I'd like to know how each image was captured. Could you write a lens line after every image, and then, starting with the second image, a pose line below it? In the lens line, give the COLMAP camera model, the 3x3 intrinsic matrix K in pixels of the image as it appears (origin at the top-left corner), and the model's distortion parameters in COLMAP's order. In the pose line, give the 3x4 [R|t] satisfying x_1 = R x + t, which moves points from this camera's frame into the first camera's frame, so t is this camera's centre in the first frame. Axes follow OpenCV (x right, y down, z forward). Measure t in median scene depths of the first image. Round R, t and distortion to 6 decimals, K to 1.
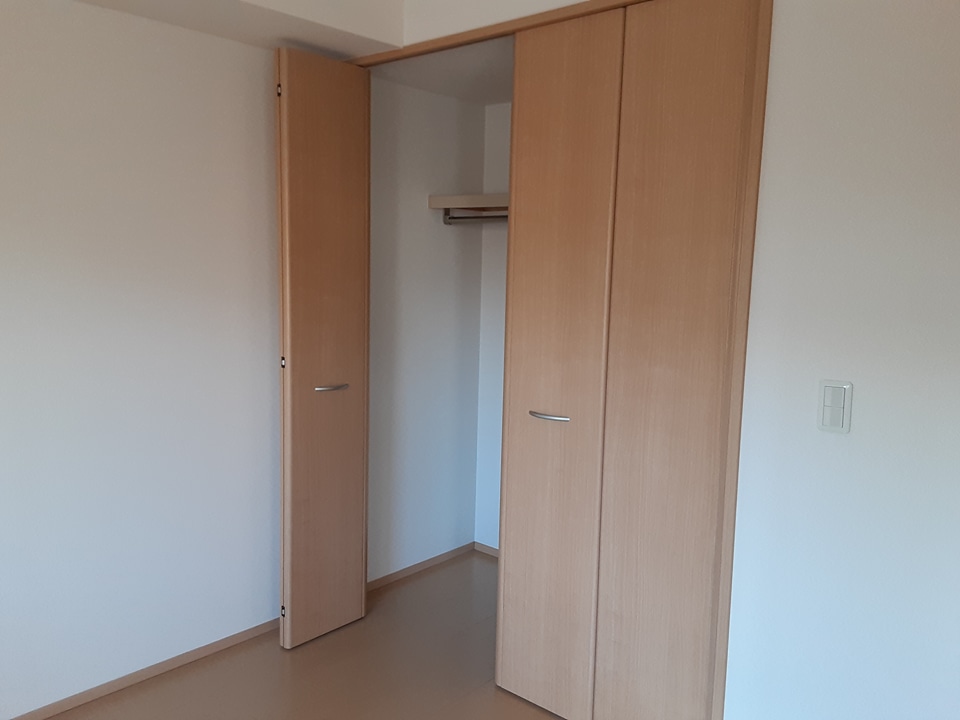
lens RADIAL K [[767.2, 0, 462.6], [0, 767.2, 362.1], [0, 0, 1]] dist [0.126551, -0.190427]
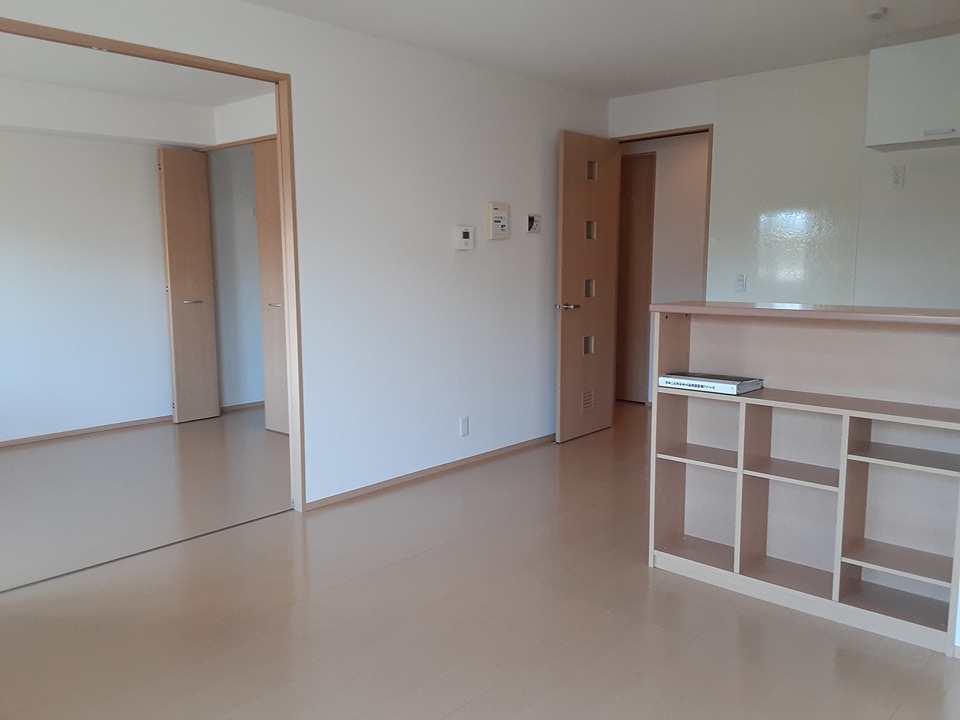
lens RADIAL K [[767.2, 0, 462.6], [0, 767.2, 362.1], [0, 0, 1]] dist [0.126551, -0.190427]
pose [[0.999664, -0.023429, -0.011097, 0.614654], [0.023469, 0.999718, 0.003542, 0.216047], [0.011011, -0.003801, 0.999932, -1.181990]]
